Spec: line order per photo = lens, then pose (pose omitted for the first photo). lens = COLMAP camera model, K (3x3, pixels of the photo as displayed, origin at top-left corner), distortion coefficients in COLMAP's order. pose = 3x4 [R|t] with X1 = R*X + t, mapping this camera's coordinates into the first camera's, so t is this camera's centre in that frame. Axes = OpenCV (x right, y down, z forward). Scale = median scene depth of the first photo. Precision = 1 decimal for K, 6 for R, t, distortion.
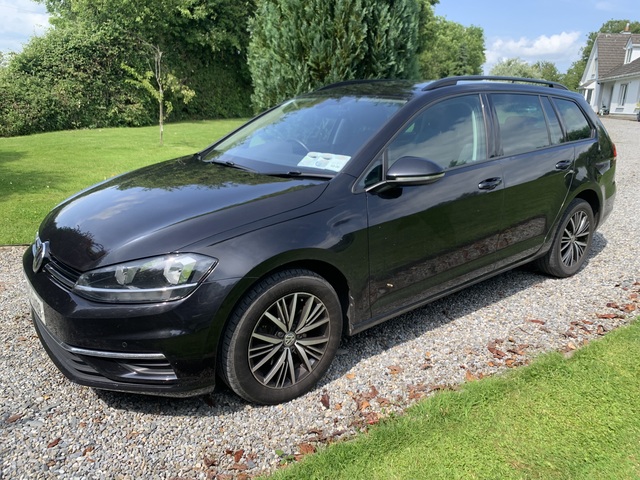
lens RADIAL K [[495.2, 0, 317.7], [0, 495.2, 216.2], [0, 0, 1]] dist [0.006019, -0.007777]
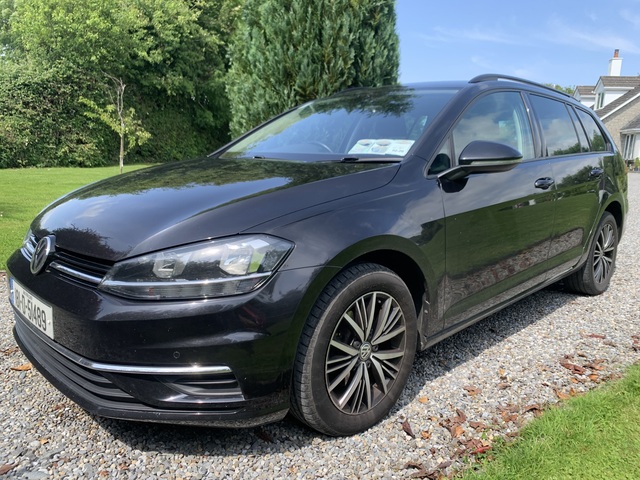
lens RADIAL K [[495.2, 0, 317.7], [0, 495.2, 216.2], [0, 0, 1]] dist [0.006019, -0.007777]
pose [[0.994559, -0.000827, 0.104175, -0.141011], [0.011290, 0.994935, -0.099885, 0.070572], [-0.103565, 0.100517, 0.989530, 0.119866]]
